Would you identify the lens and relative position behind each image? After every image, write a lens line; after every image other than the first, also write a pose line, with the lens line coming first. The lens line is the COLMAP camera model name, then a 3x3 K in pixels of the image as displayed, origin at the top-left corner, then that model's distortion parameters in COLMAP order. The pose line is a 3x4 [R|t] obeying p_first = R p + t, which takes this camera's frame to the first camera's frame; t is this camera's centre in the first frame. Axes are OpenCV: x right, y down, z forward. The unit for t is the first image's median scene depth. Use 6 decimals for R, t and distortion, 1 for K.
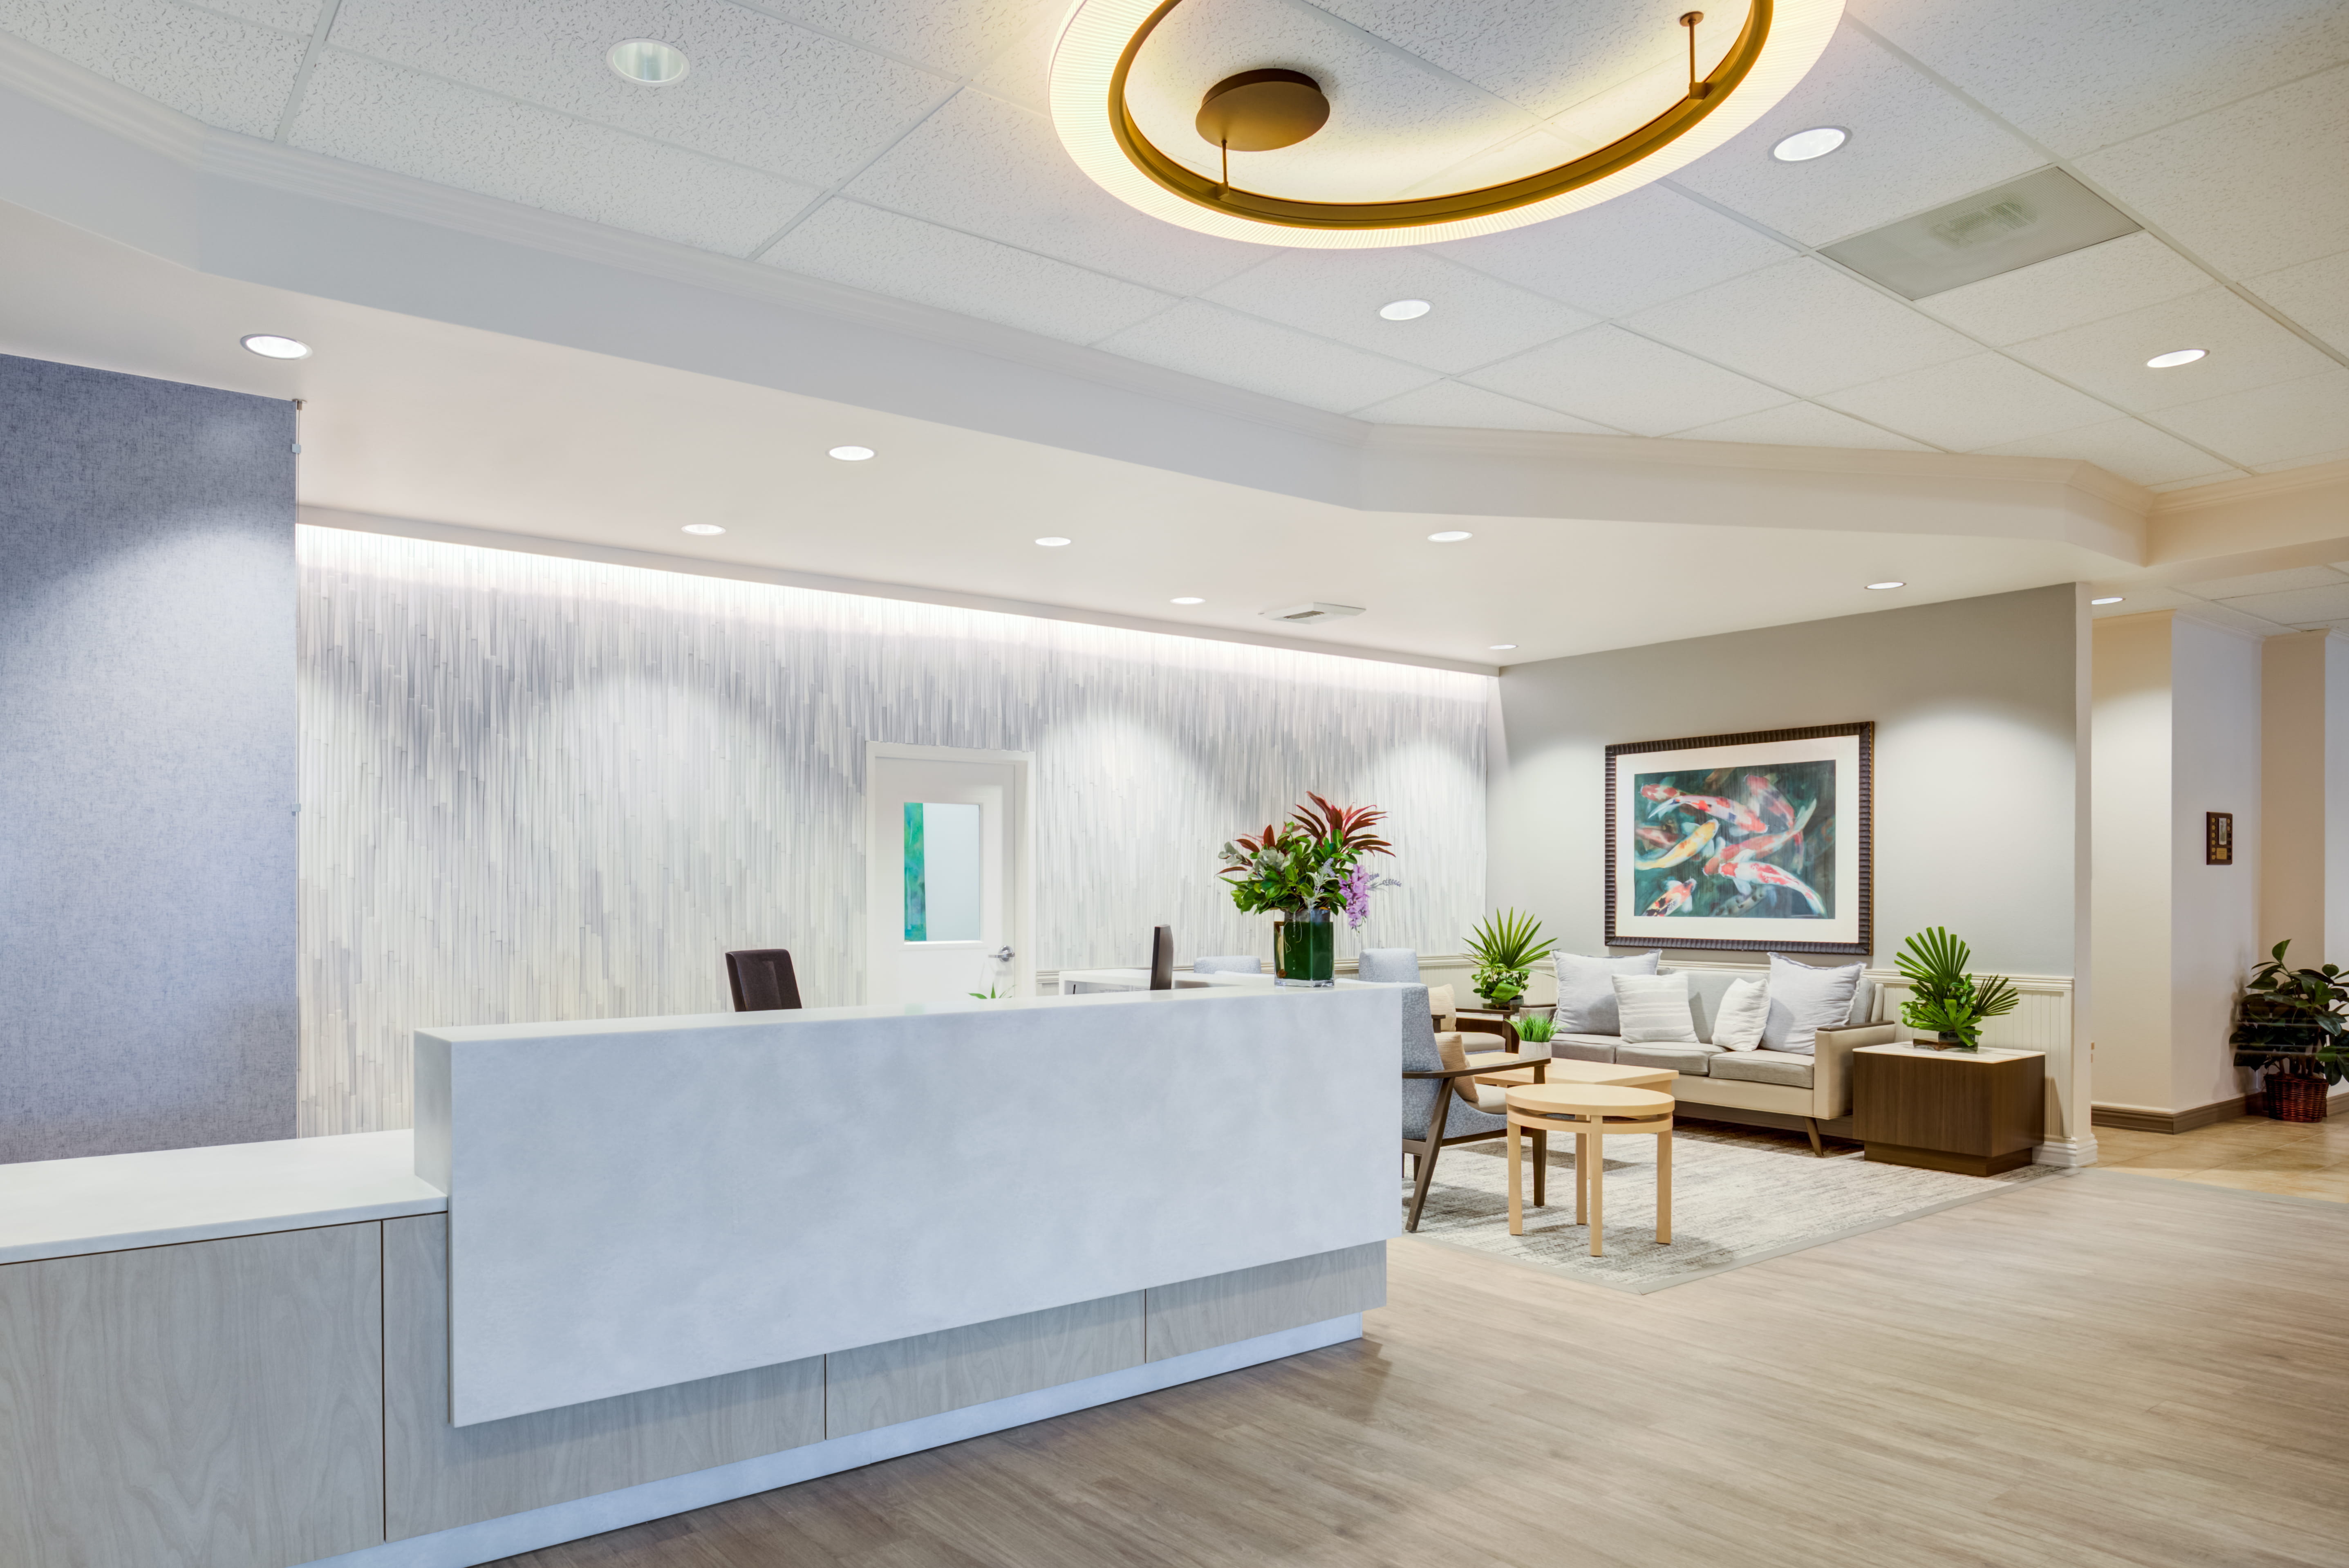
lens RADIAL K [[1573.6, 0, 1175.6], [0, 1573.6, 881.9], [0, 0, 1]] dist [-0.021136, 0.001121]
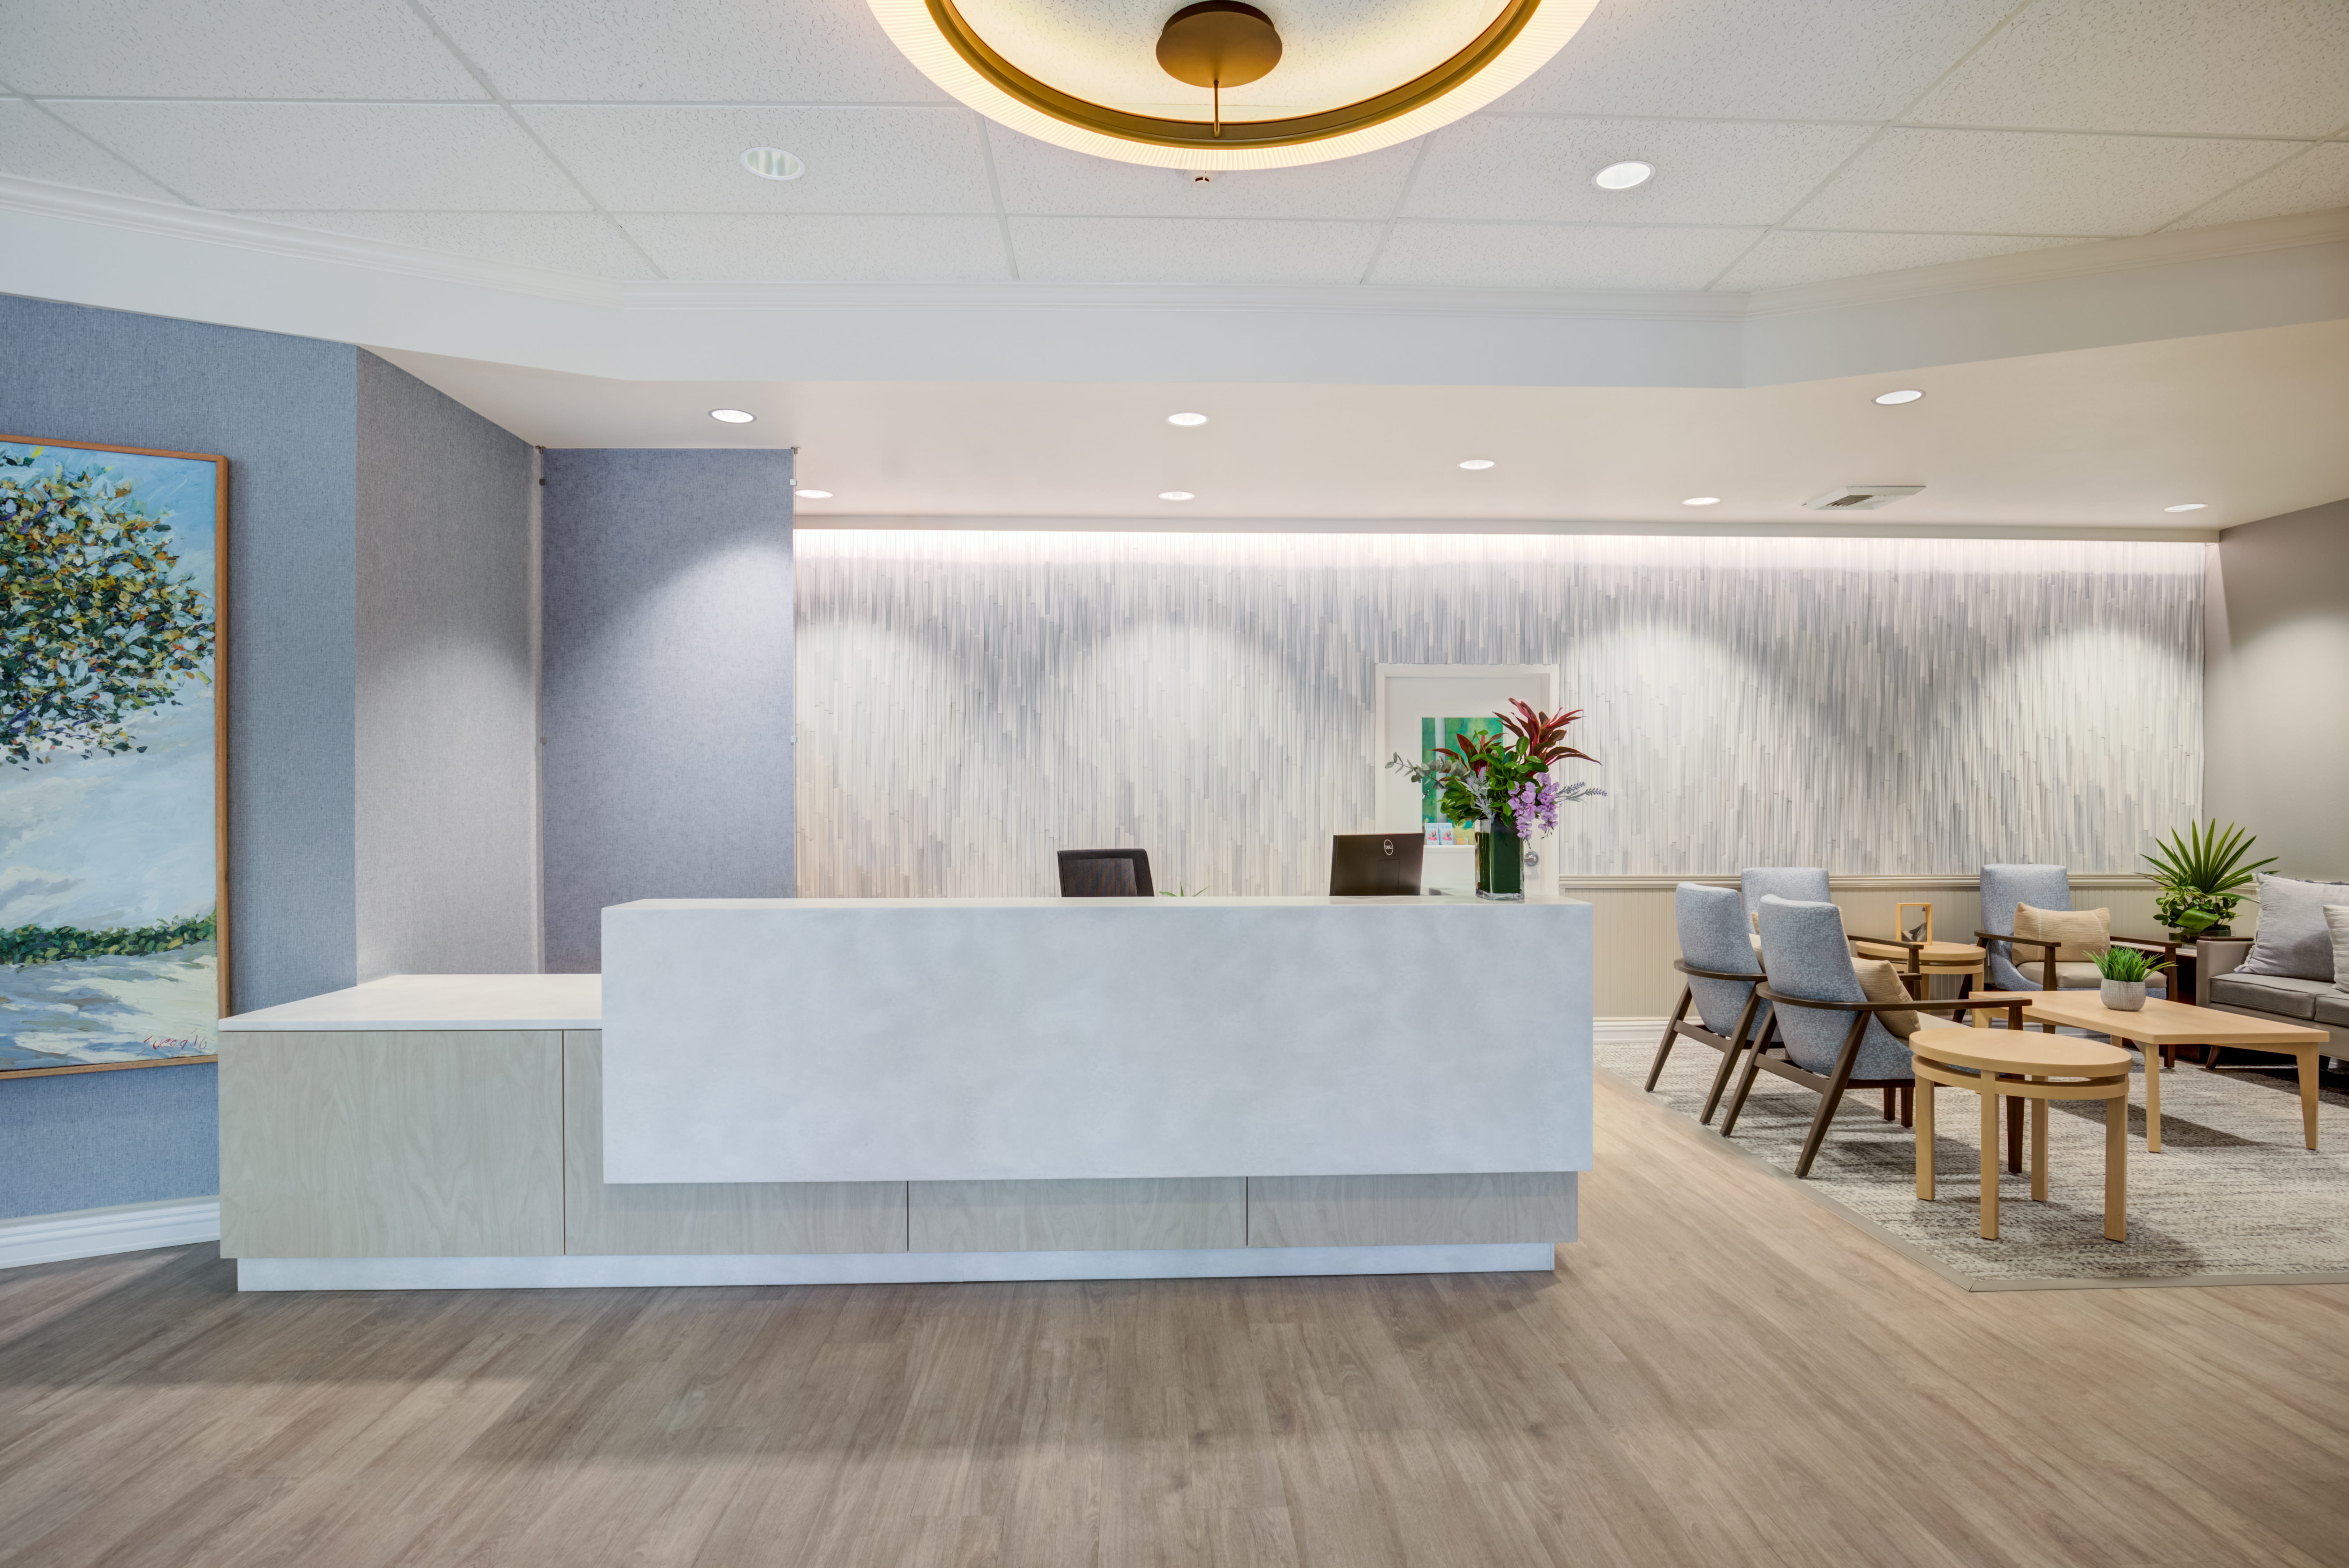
lens RADIAL K [[1402.4, 0, 1177.7], [0, 1402.4, 792.9], [0, 0, 1]] dist [-0.024074, 0.002782]
pose [[0.807302, -0.000156, -0.590138, 0.325035], [0.002538, 0.999992, 0.003208, -0.002005], [0.590133, -0.004088, 0.807296, 0.137864]]
